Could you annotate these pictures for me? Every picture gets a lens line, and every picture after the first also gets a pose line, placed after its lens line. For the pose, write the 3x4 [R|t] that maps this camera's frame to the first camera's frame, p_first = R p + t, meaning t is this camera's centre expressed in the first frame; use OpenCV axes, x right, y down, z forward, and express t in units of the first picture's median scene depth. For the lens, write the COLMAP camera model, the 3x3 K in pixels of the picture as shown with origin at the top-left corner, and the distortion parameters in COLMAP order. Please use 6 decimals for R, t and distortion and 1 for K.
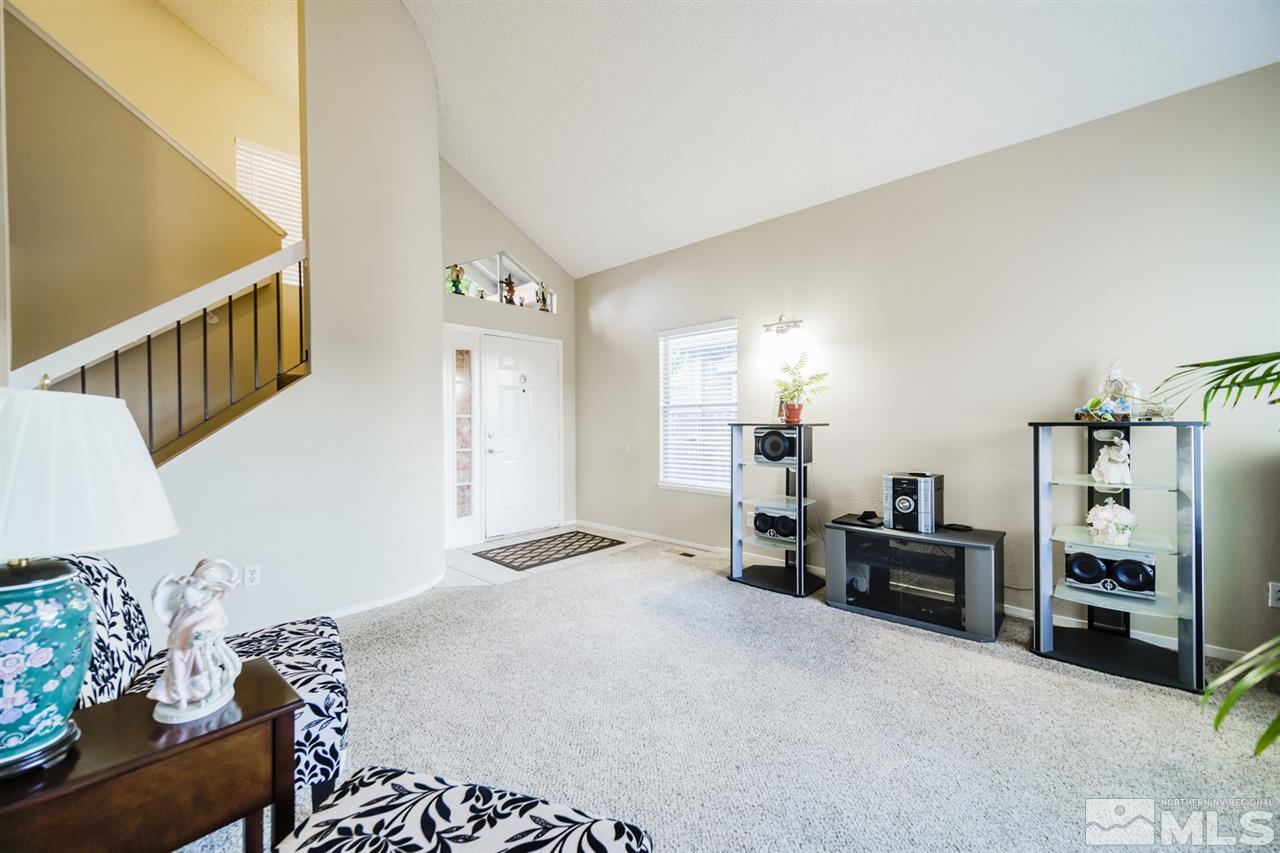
lens RADIAL K [[499.4, 0, 634.6], [0, 499.4, 426.2], [0, 0, 1]] dist [0.014554, -0.003679]
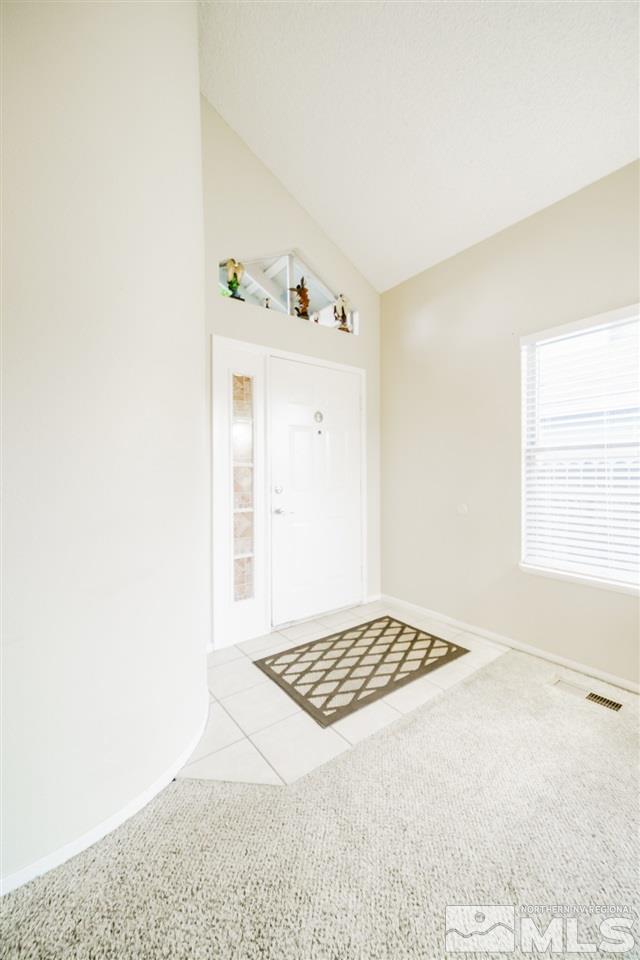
lens RADIAL K [[374.6, 0, 320.0], [0, 374.6, 480.0], [0, 0, 1]] dist [0.014554, -0.003679]
pose [[0.985150, 0.004099, -0.171648, -0.129965], [-0.001578, 0.999889, 0.014820, -0.005740], [0.171689, -0.014329, 0.985047, 0.458363]]
